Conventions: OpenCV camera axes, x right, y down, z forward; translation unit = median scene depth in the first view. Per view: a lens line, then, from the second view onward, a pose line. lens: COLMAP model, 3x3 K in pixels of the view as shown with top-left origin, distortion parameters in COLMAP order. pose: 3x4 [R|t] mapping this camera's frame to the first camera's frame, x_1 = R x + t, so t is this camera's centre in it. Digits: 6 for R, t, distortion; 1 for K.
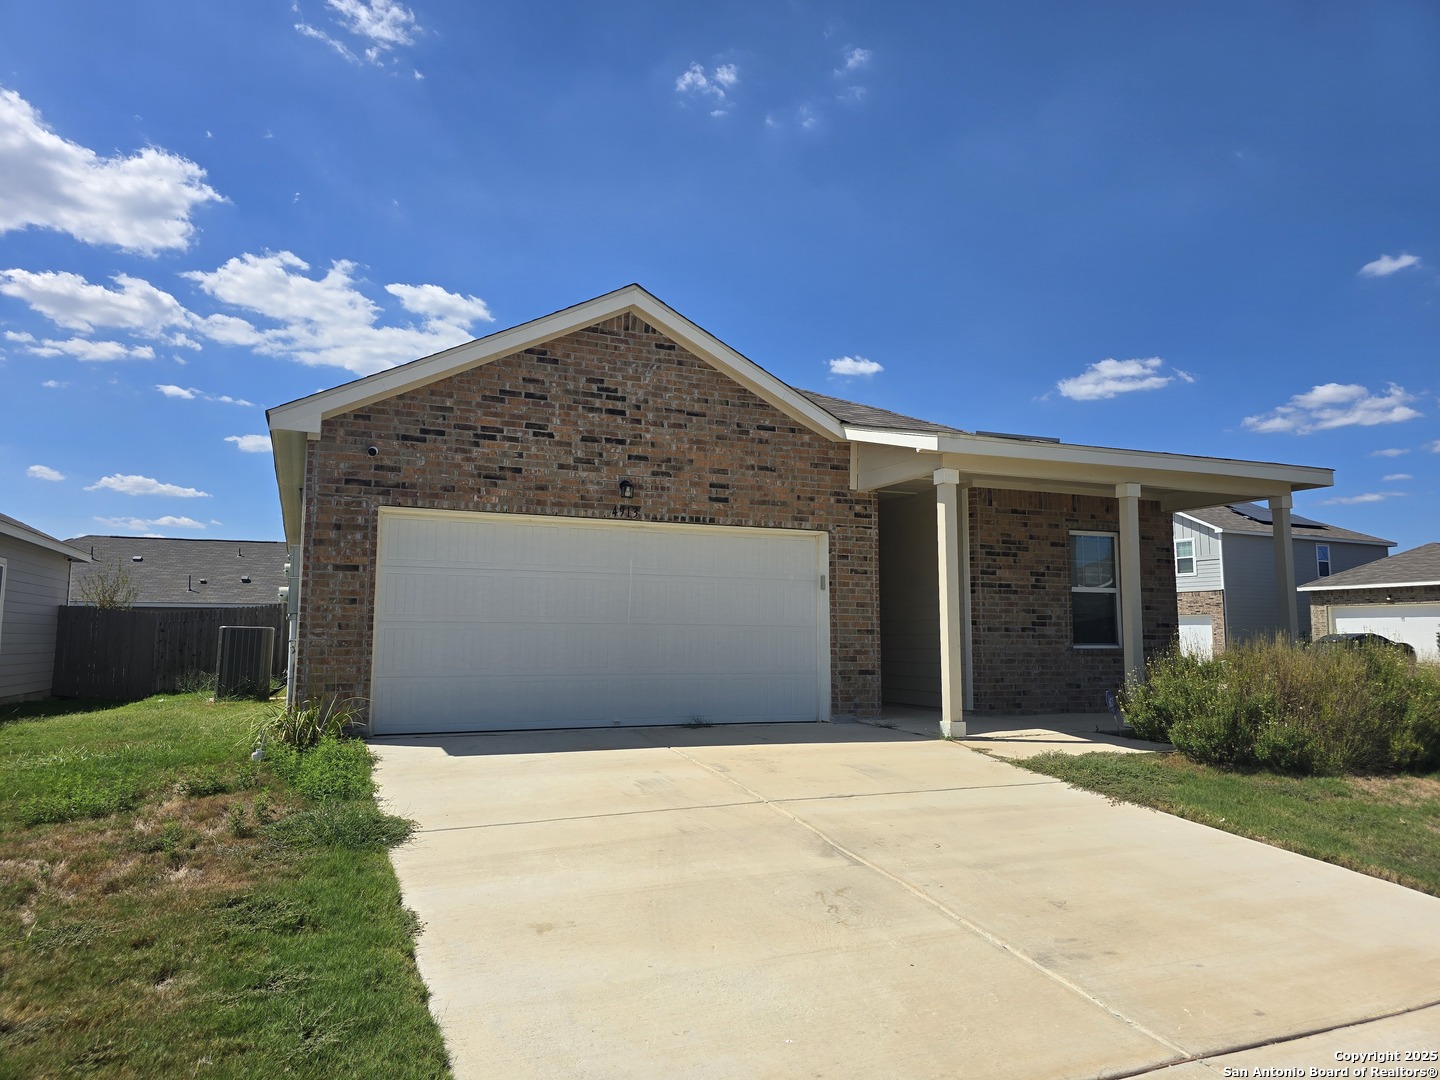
lens RADIAL K [[966.1, 0, 699.2], [0, 966.1, 535.0], [0, 0, 1]] dist [0.049213, -0.042785]
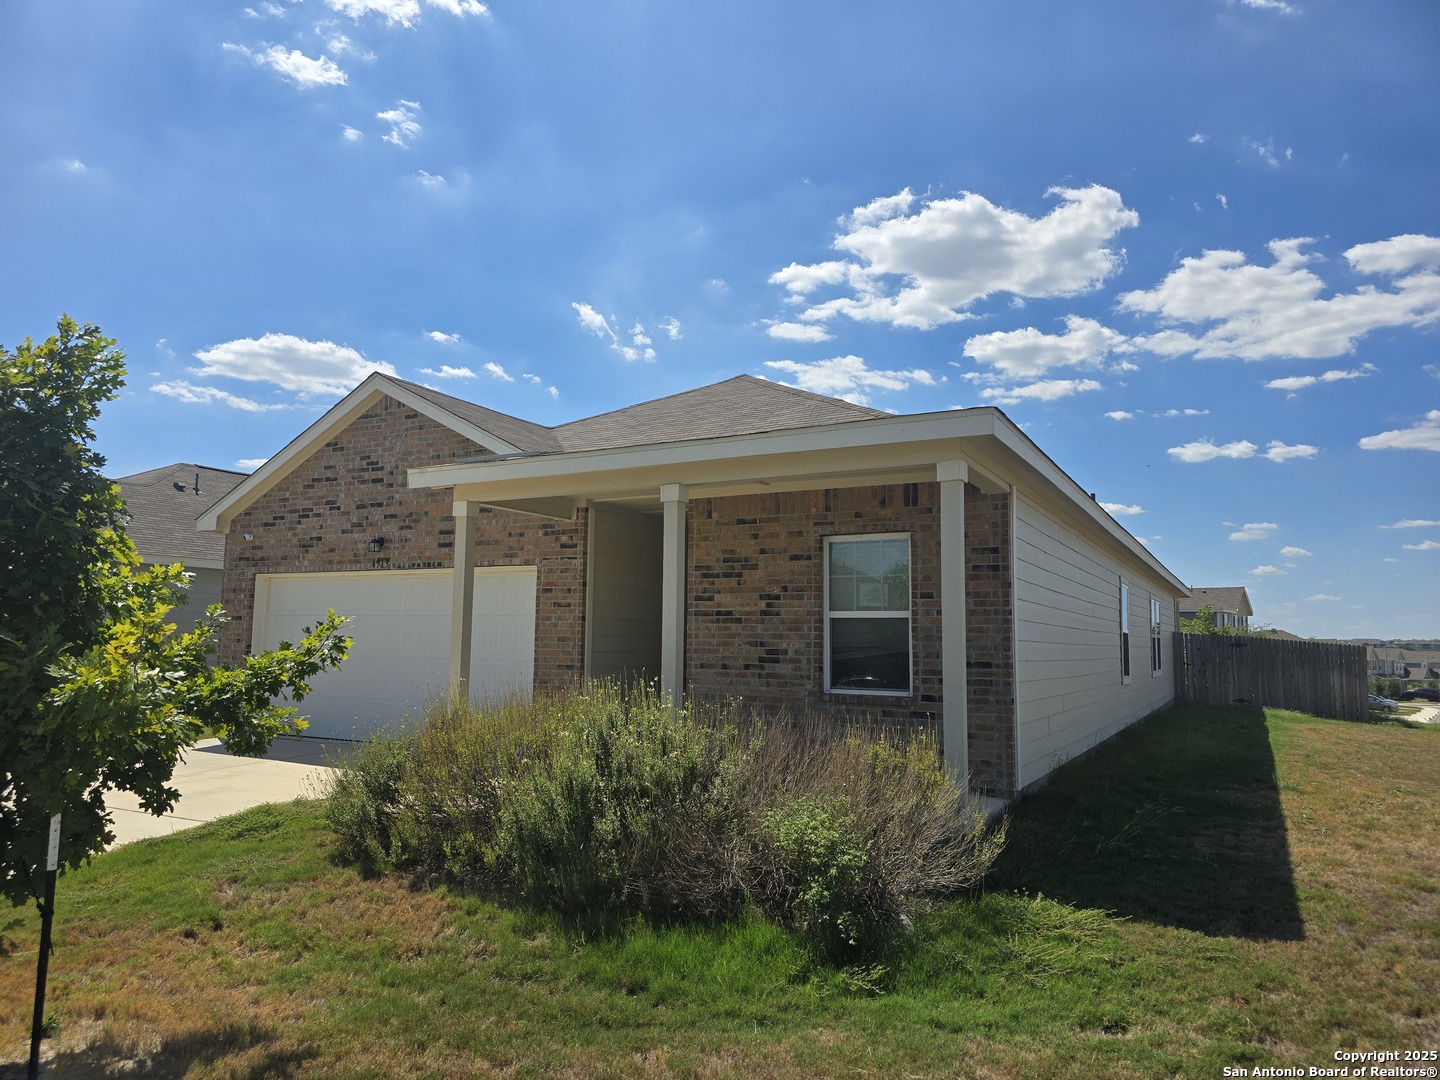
lens RADIAL K [[966.1, 0, 716.1], [0, 966.1, 562.9], [0, 0, 1]] dist [0.049213, -0.042785]
pose [[0.632517, -0.061311, -0.772116, 1.082788], [0.074598, 0.997050, -0.018061, 0.027153], [0.770946, -0.046174, 0.635224, 0.542737]]
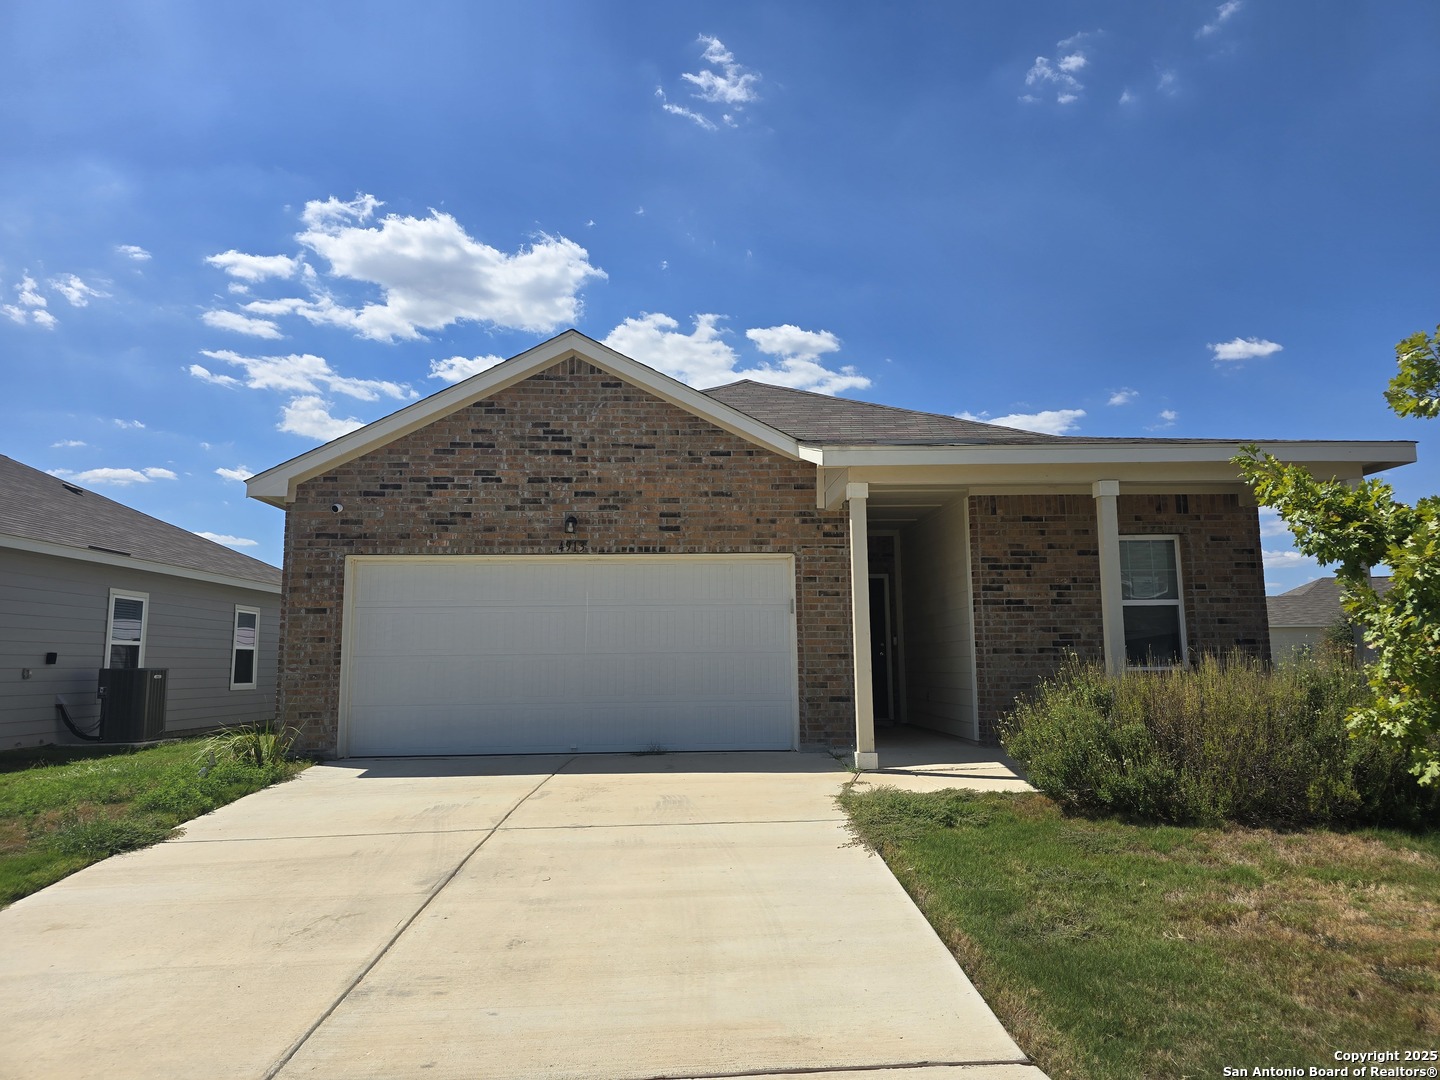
lens RADIAL K [[966.1, 0, 717.7], [0, 966.1, 535.6], [0, 0, 1]] dist [0.049213, -0.042785]
pose [[0.939707, -0.060120, -0.336656, 0.414224], [0.052379, 0.998113, -0.032038, 0.005860], [0.337947, 0.012472, 0.941083, 0.065908]]
